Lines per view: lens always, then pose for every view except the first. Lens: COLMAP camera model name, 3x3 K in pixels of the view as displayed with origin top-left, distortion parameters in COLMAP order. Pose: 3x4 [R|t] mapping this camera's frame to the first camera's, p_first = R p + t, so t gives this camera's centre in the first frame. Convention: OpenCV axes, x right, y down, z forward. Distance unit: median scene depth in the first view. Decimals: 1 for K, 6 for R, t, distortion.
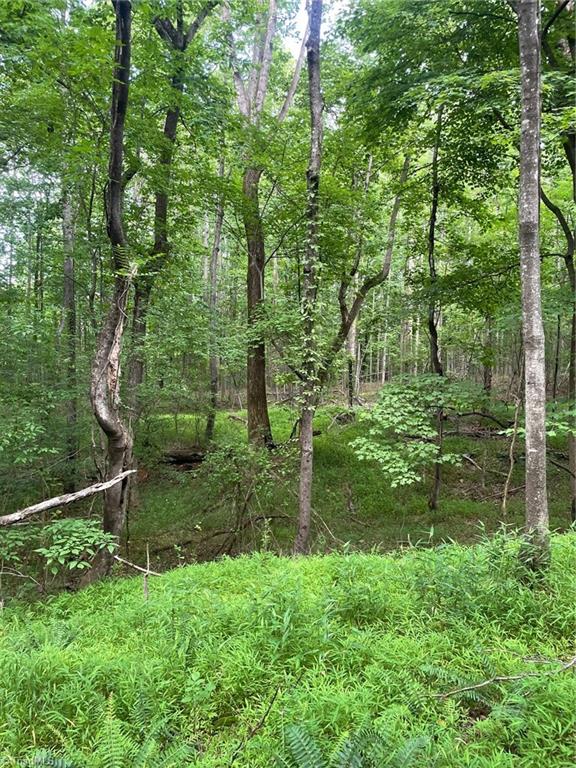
lens RADIAL K [[575.2, 0, 287.9], [0, 575.2, 382.8], [0, 0, 1]] dist [0.002306, -0.003991]
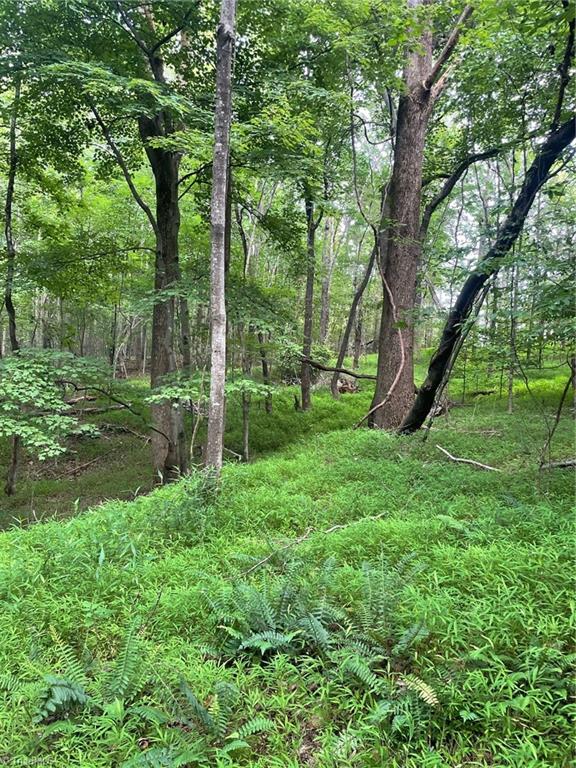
lens RADIAL K [[575.2, 0, 288.7], [0, 575.2, 383.6], [0, 0, 1]] dist [0.002306, -0.003991]
pose [[0.688490, -0.018232, 0.725016, -0.224523], [0.001480, 0.999717, 0.023734, 0.023956], [-0.725244, -0.015268, 0.688323, 0.004202]]
